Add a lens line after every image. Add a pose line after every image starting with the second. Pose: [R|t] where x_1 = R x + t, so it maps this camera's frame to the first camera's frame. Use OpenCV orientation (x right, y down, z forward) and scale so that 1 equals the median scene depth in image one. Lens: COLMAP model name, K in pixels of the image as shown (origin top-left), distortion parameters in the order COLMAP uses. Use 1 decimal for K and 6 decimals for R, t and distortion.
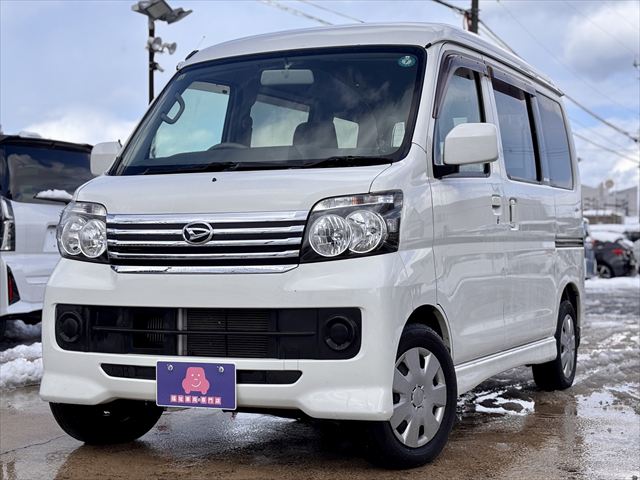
lens RADIAL K [[956.7, 0, 324.5], [0, 956.7, 237.7], [0, 0, 1]] dist [0.113553, 0.000000]
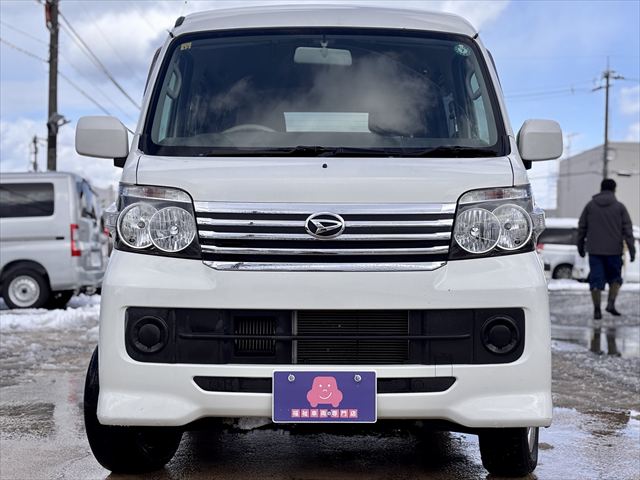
lens RADIAL K [[956.7, 0, 320.2], [0, 956.7, 242.6], [0, 0, 1]] dist [0.113553, 0.000000]
pose [[0.927993, 0.012654, 0.372384, -0.466172], [-0.015814, 0.999860, 0.005433, 0.006398], [-0.372263, -0.010931, 0.928063, 0.182122]]
